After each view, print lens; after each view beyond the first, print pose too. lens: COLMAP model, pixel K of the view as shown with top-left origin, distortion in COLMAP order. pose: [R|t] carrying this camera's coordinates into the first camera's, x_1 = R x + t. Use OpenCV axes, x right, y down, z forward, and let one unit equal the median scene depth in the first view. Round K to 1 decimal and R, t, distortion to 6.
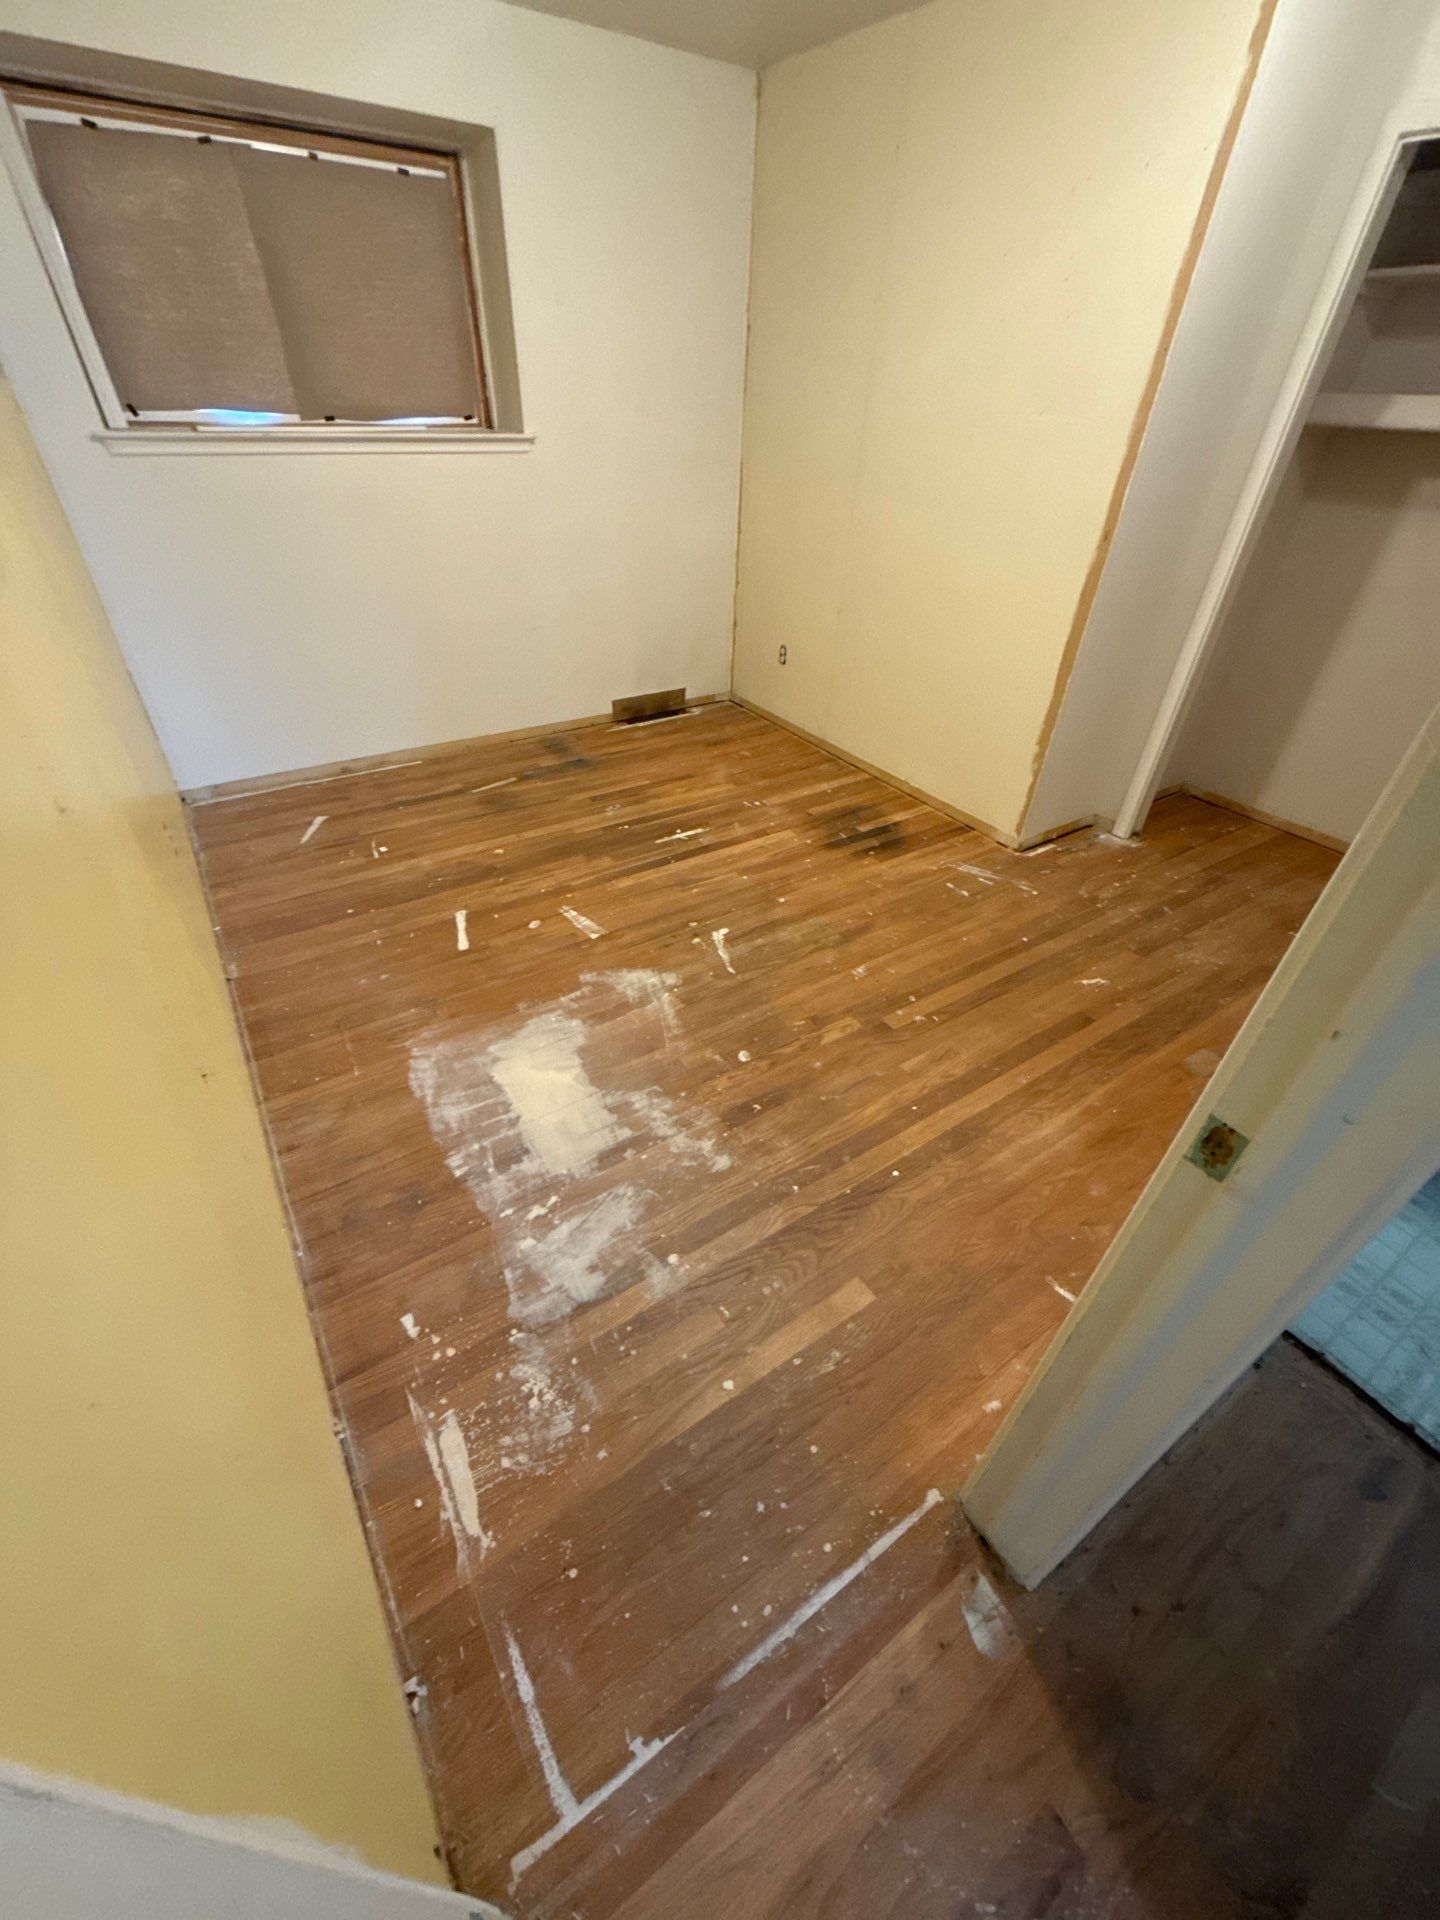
lens RADIAL K [[777.9, 0, 715.7], [0, 777.9, 963.7], [0, 0, 1]] dist [-0.000922, -0.000098]
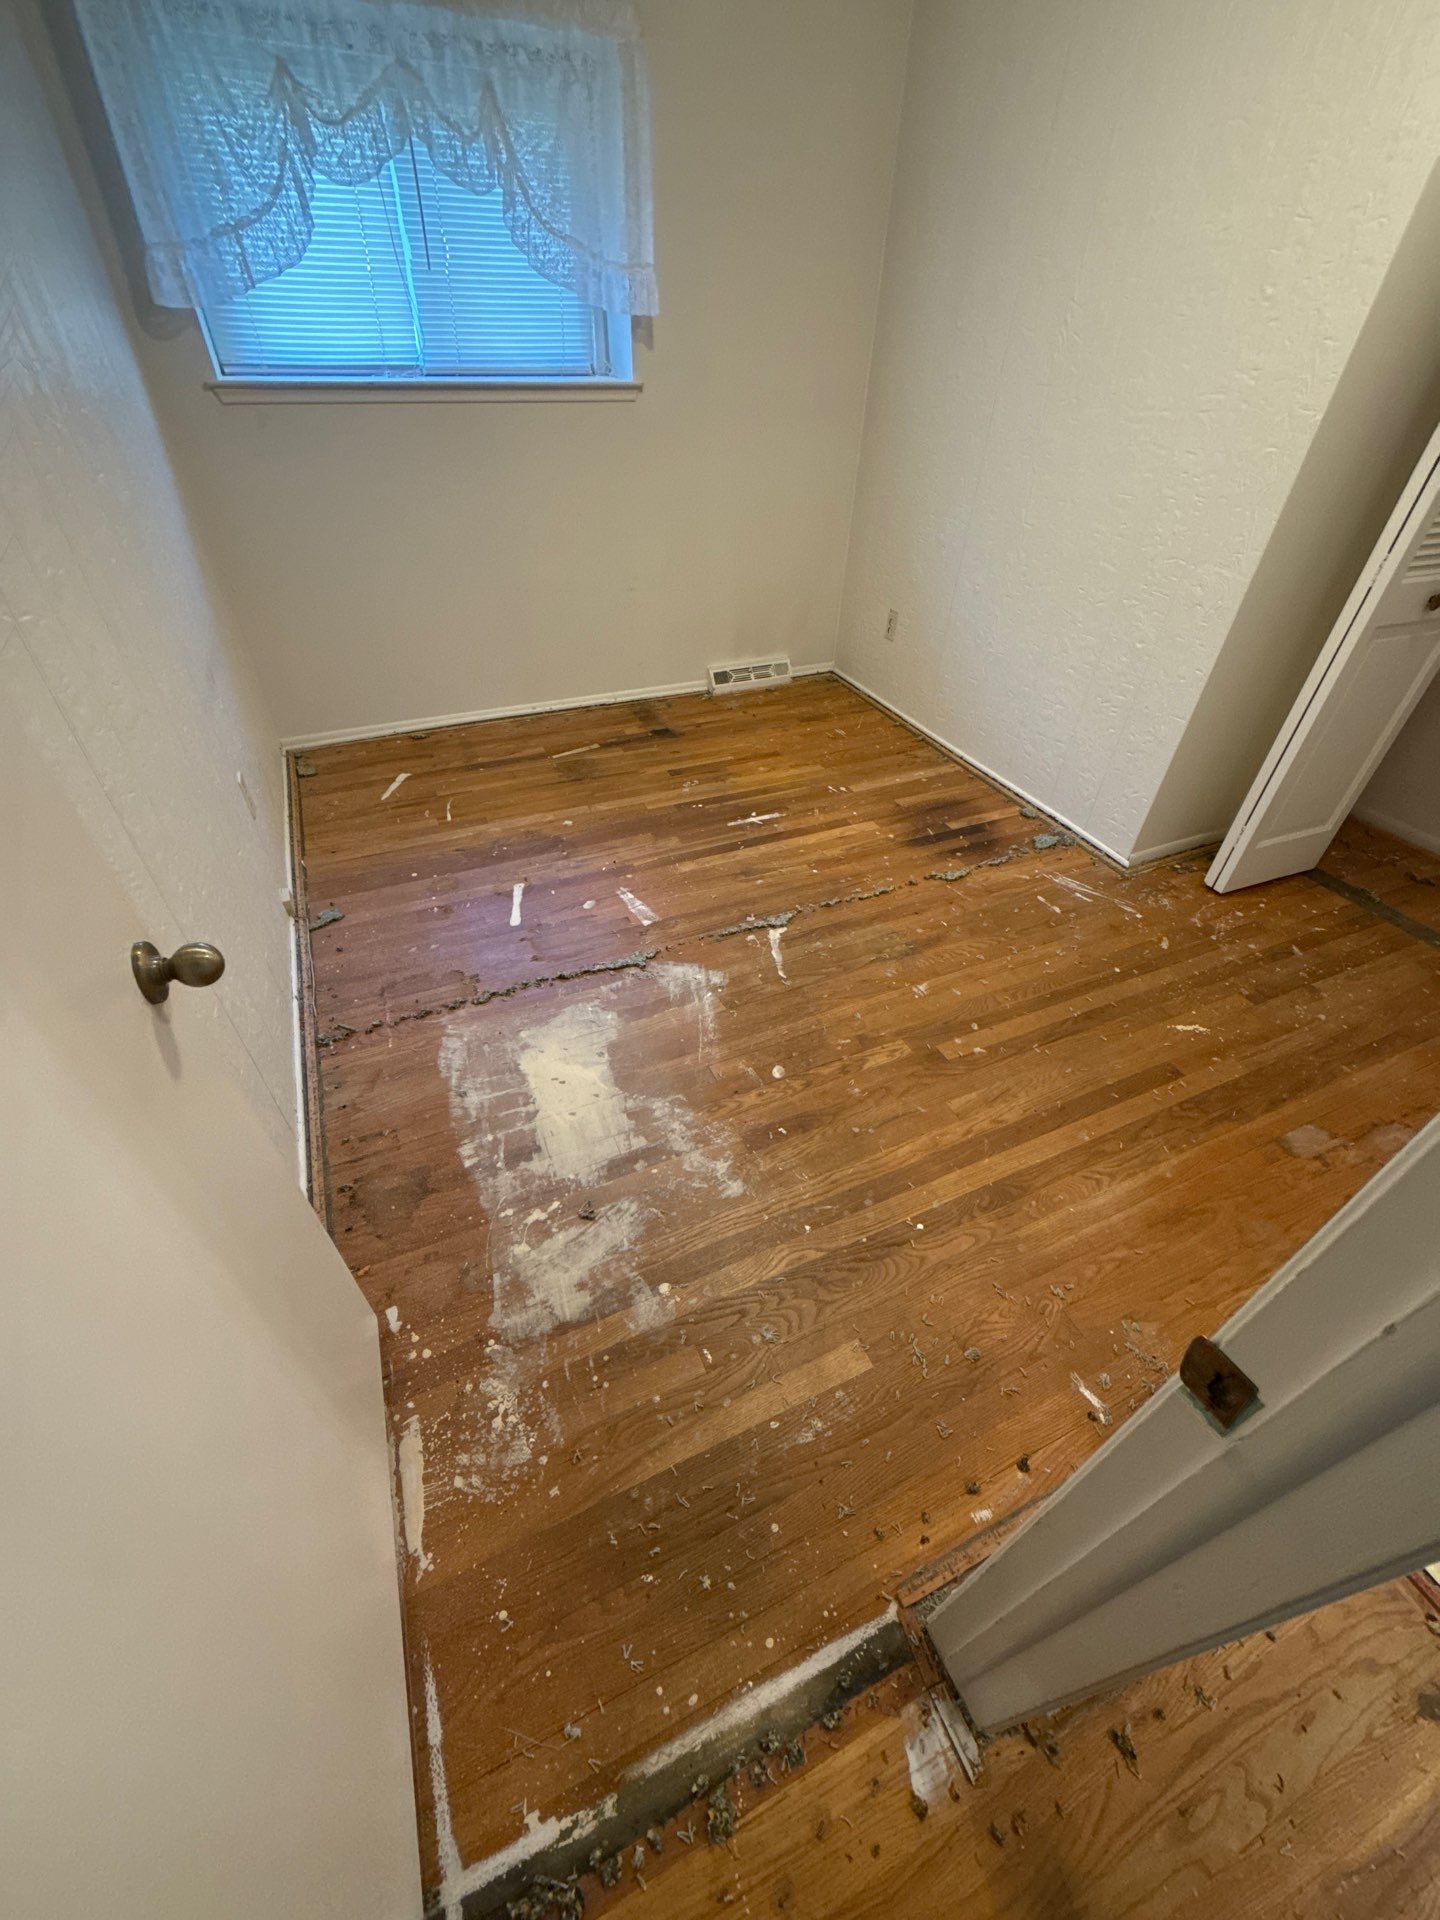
lens RADIAL K [[777.9, 0, 715.7], [0, 777.9, 963.7], [0, 0, 1]] dist [-0.000922, -0.000098]
pose [[0.986619, 0.097916, -0.130365, 0.063849], [-0.090974, 0.994152, 0.058192, -0.052883], [0.135300, -0.045553, 0.989757, 0.058677]]
